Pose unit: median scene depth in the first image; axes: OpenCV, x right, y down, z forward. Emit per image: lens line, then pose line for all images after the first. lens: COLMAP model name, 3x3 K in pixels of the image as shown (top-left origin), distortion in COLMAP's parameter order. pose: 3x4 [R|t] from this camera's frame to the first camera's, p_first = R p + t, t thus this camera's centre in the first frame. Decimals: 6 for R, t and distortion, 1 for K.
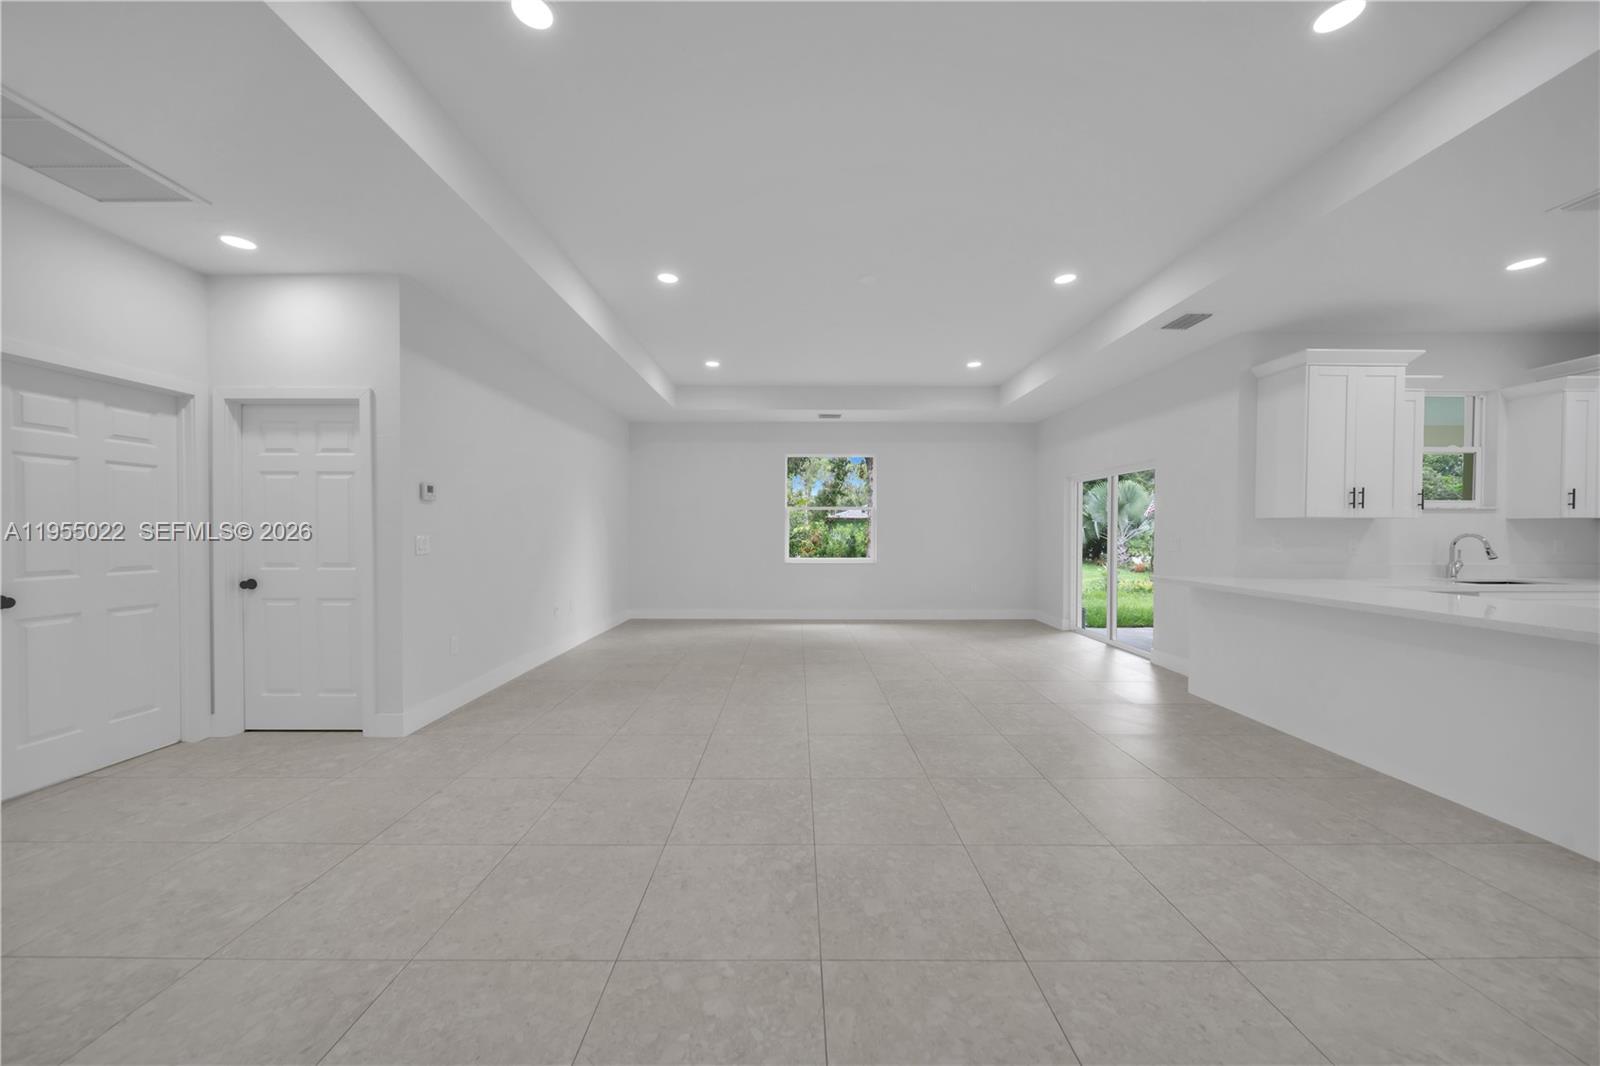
lens RADIAL K [[553.7, 0, 797.0], [0, 553.7, 540.0], [0, 0, 1]] dist [0.000135, -0.000727]
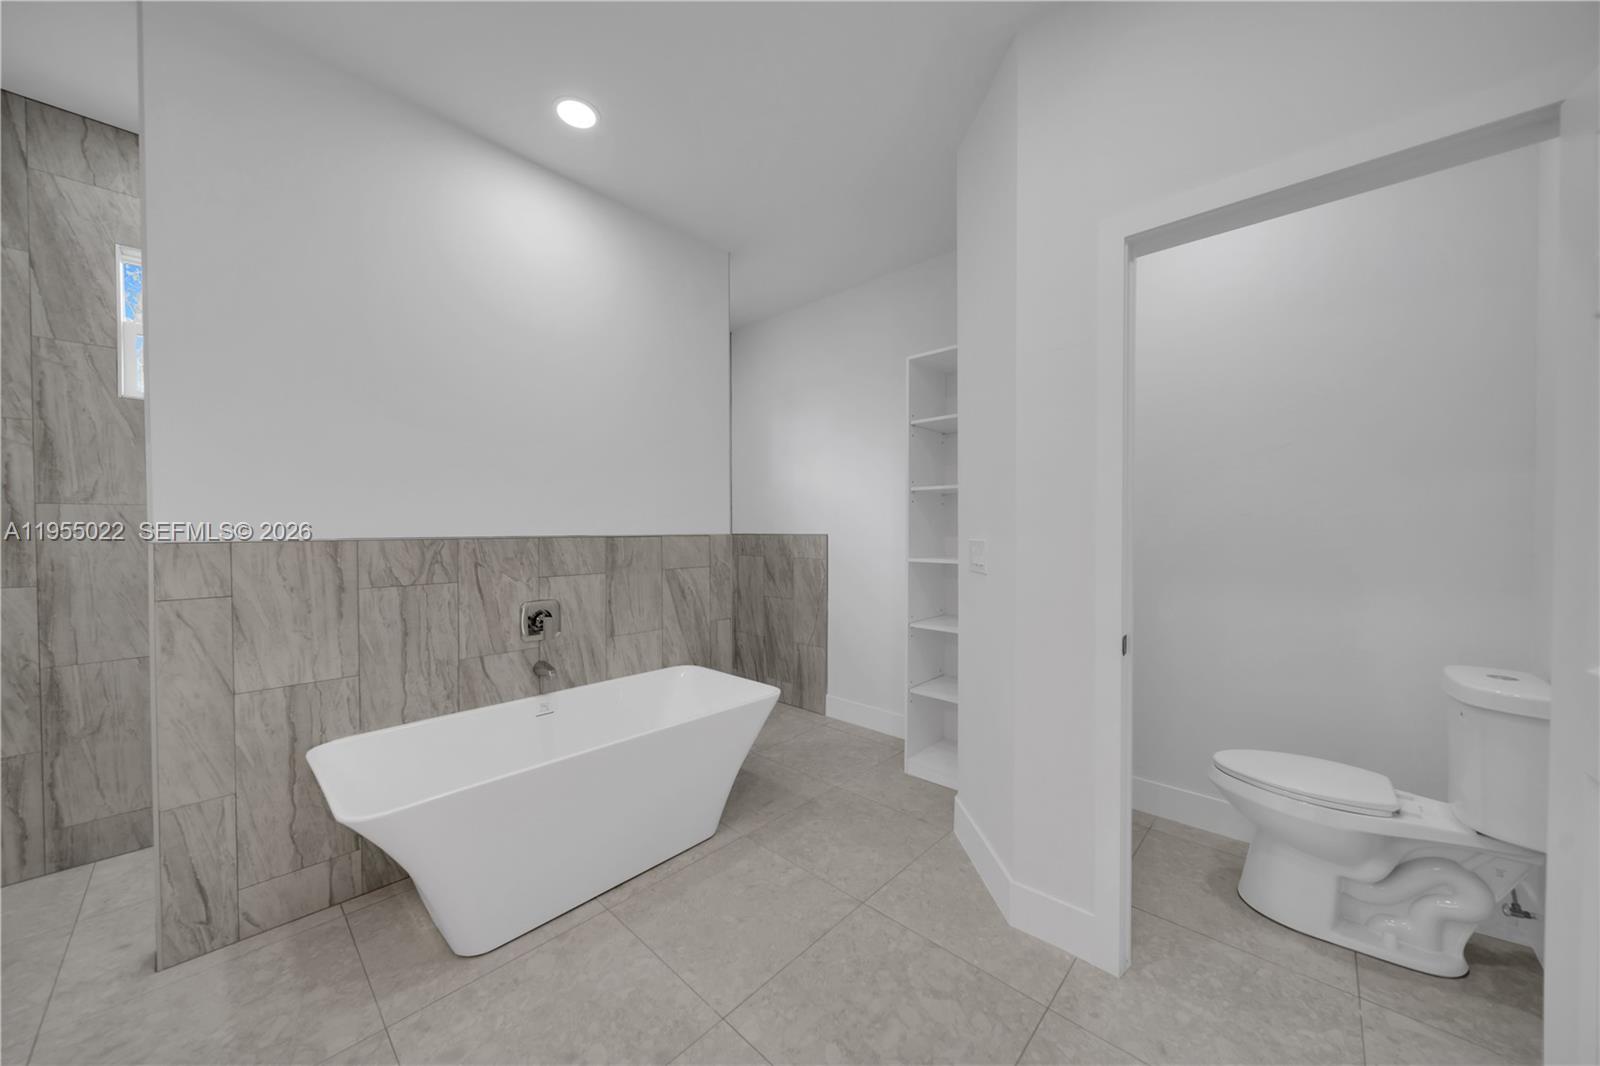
lens RADIAL K [[553.7, 0, 801.8], [0, 553.7, 534.0], [0, 0, 1]] dist [0.000135, -0.000727]
pose [[-0.683884, 0.008452, -0.729542, 0.833310], [-0.010416, 0.999718, 0.021347, -0.016924], [0.729517, 0.022198, -0.683603, 1.122749]]
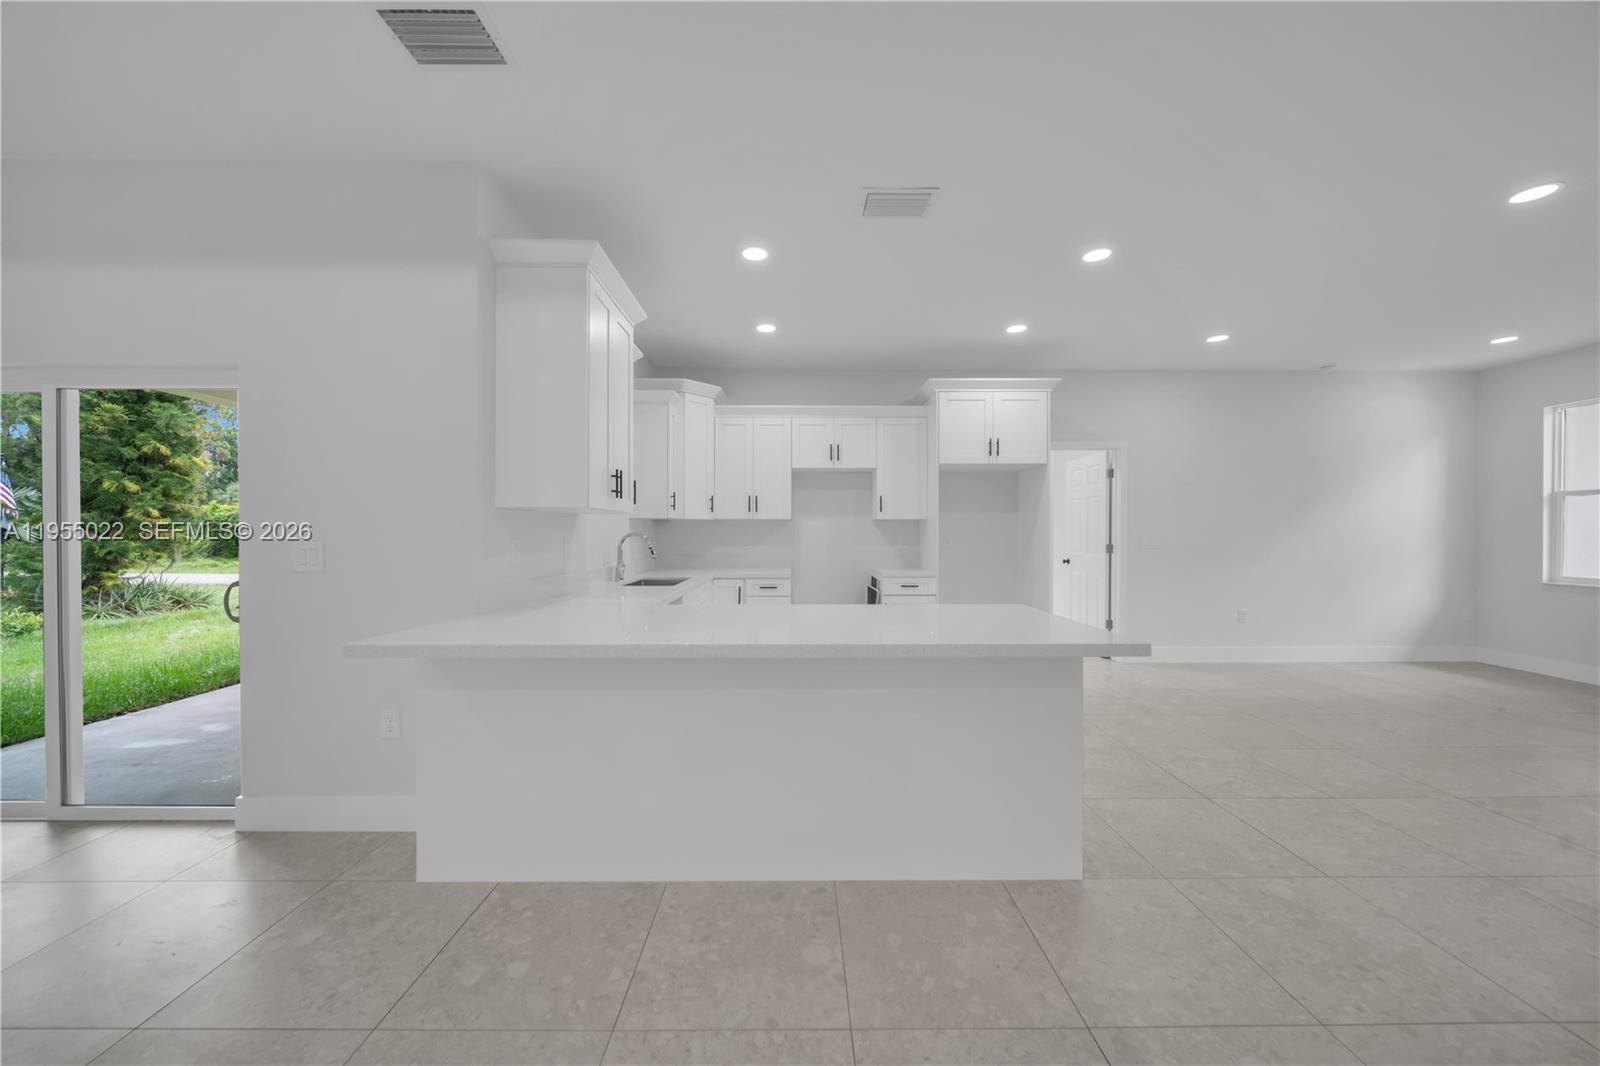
lens RADIAL K [[553.7, 0, 799.3], [0, 553.7, 536.9], [0, 0, 1]] dist [0.000135, -0.000727]
pose [[-0.003808, -0.011400, 0.999928, 0.269313], [0.016576, 0.999797, 0.011462, -0.010788], [-0.999855, 0.016618, -0.003619, 0.730828]]
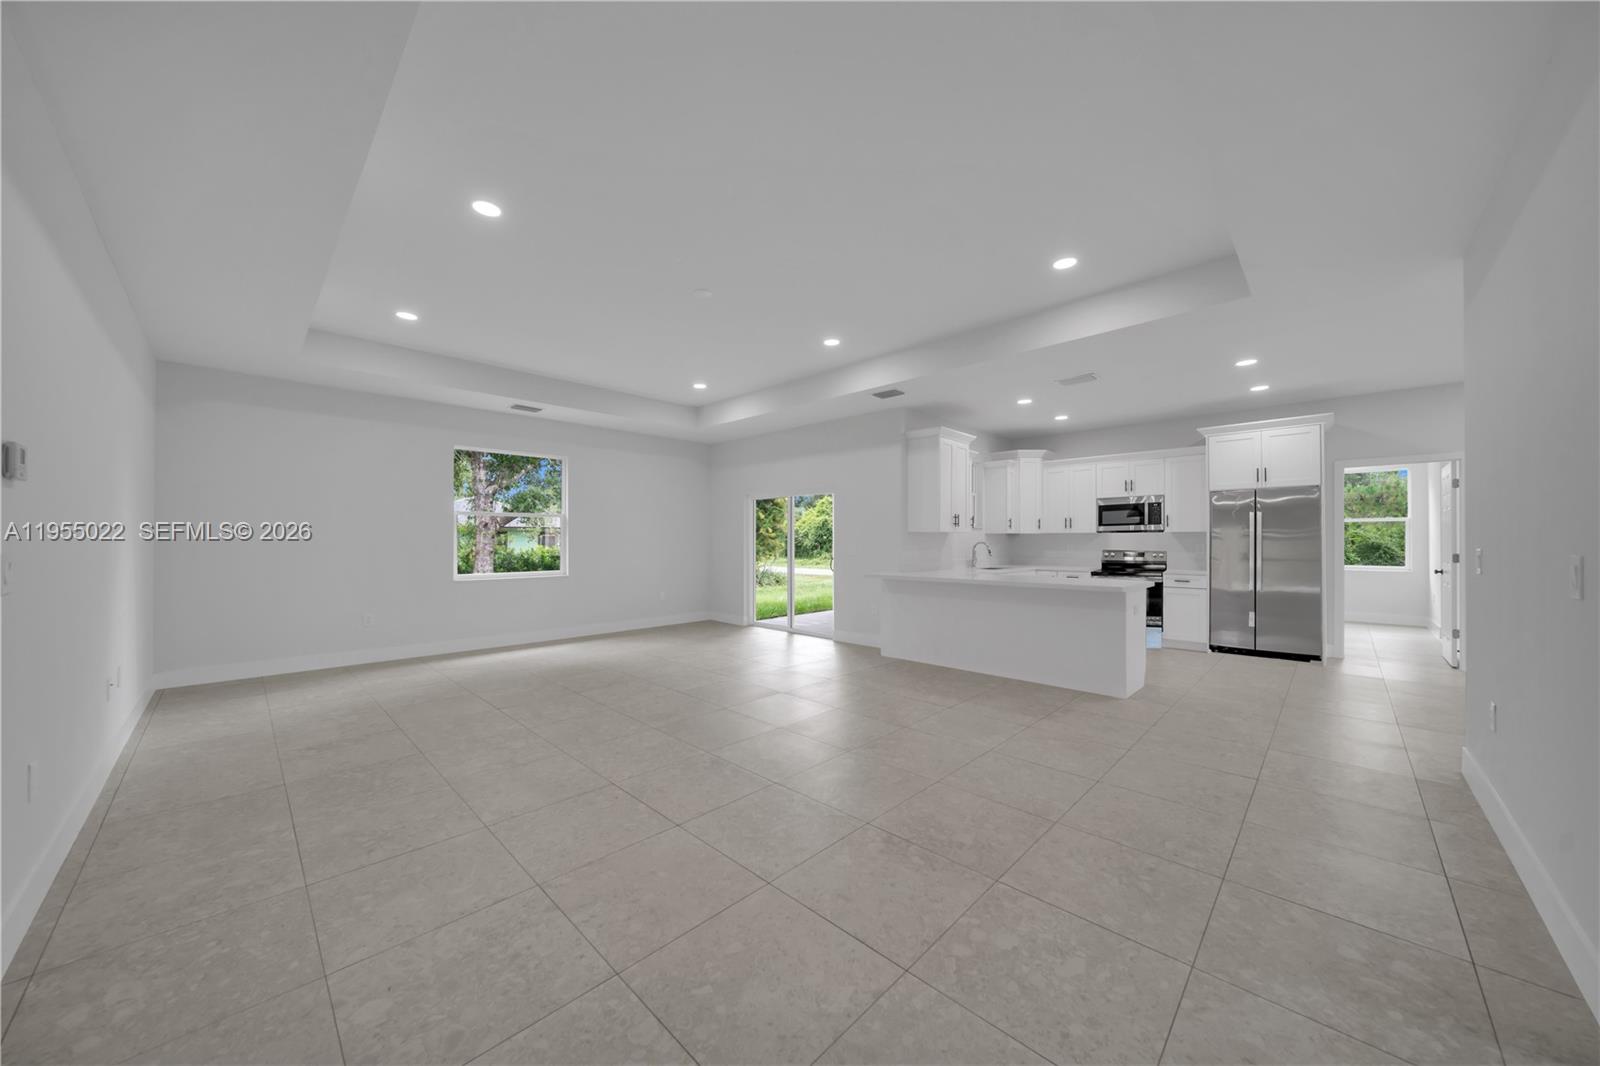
lens RADIAL K [[553.7, 0, 798.9], [0, 553.7, 541.1], [0, 0, 1]] dist [0.000135, -0.000727]
pose [[0.700196, -0.002292, 0.713947, -0.475598], [0.012920, 0.999872, -0.009462, -0.004652], [-0.713833, 0.015849, 0.700136, 0.171526]]
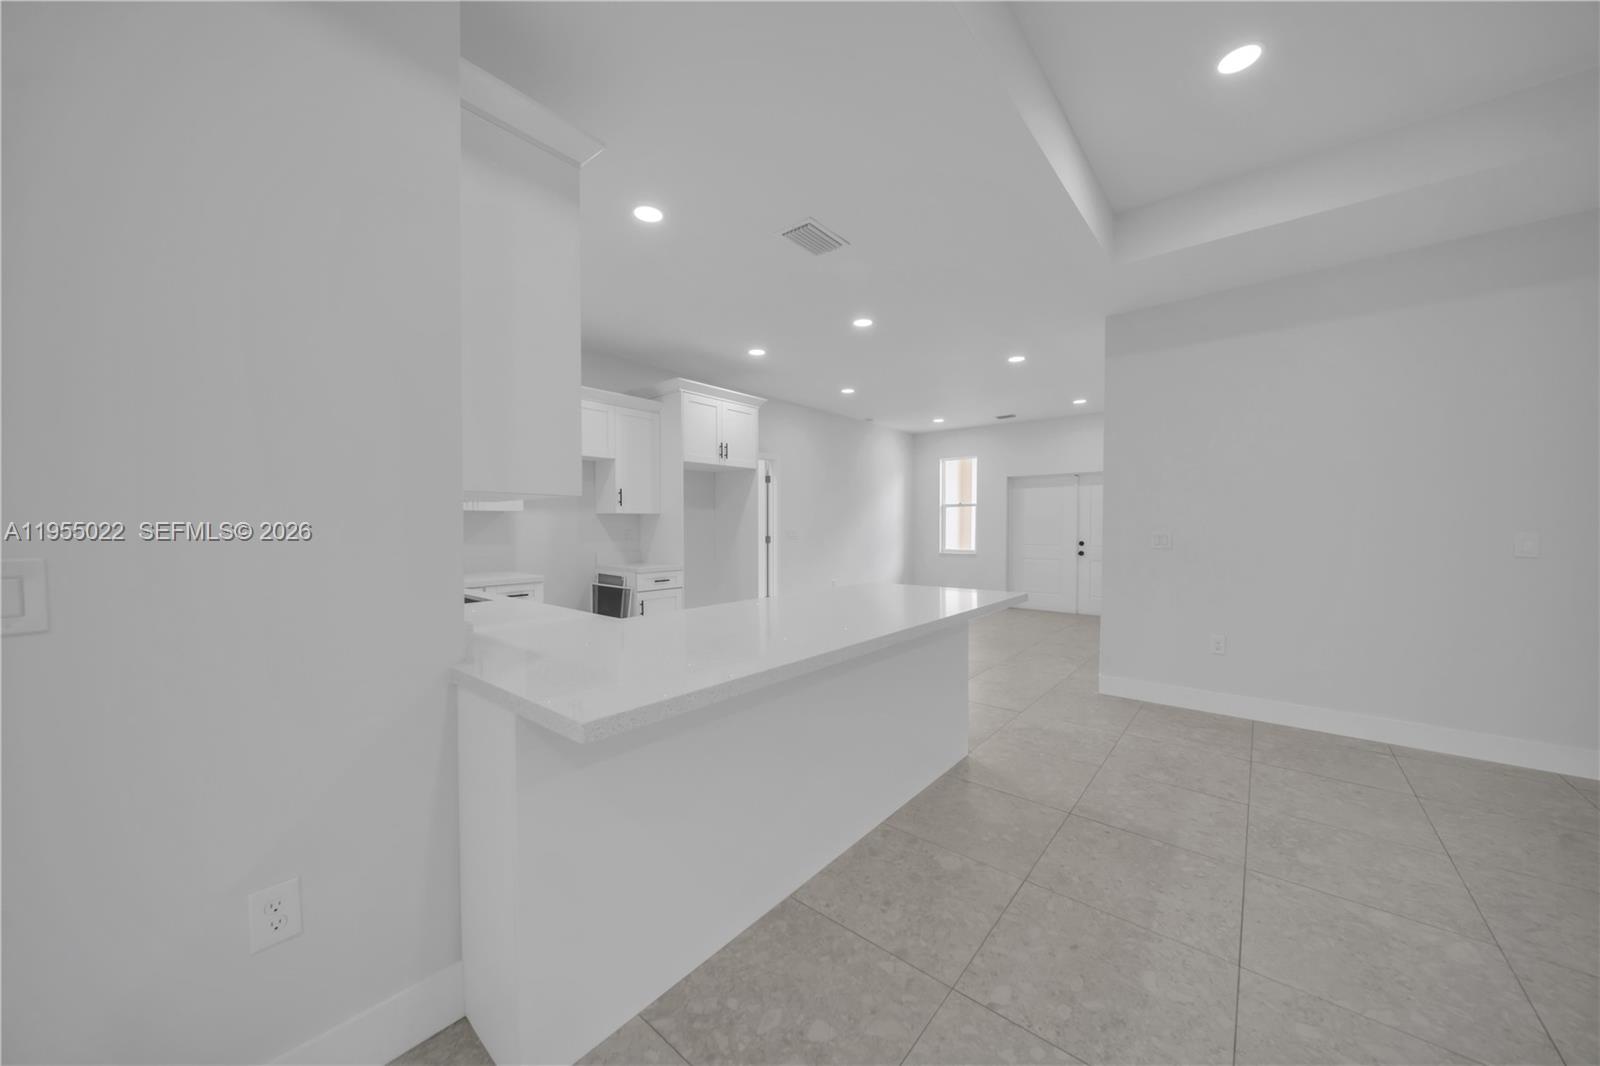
lens RADIAL K [[553.7, 0, 799.8], [0, 553.7, 536.1], [0, 0, 1]] dist [0.000135, -0.000727]
pose [[-0.764959, -0.013788, 0.643932, 0.454092], [0.010308, 0.999381, 0.033645, -0.020365], [-0.643997, 0.032374, -0.764343, 1.195330]]
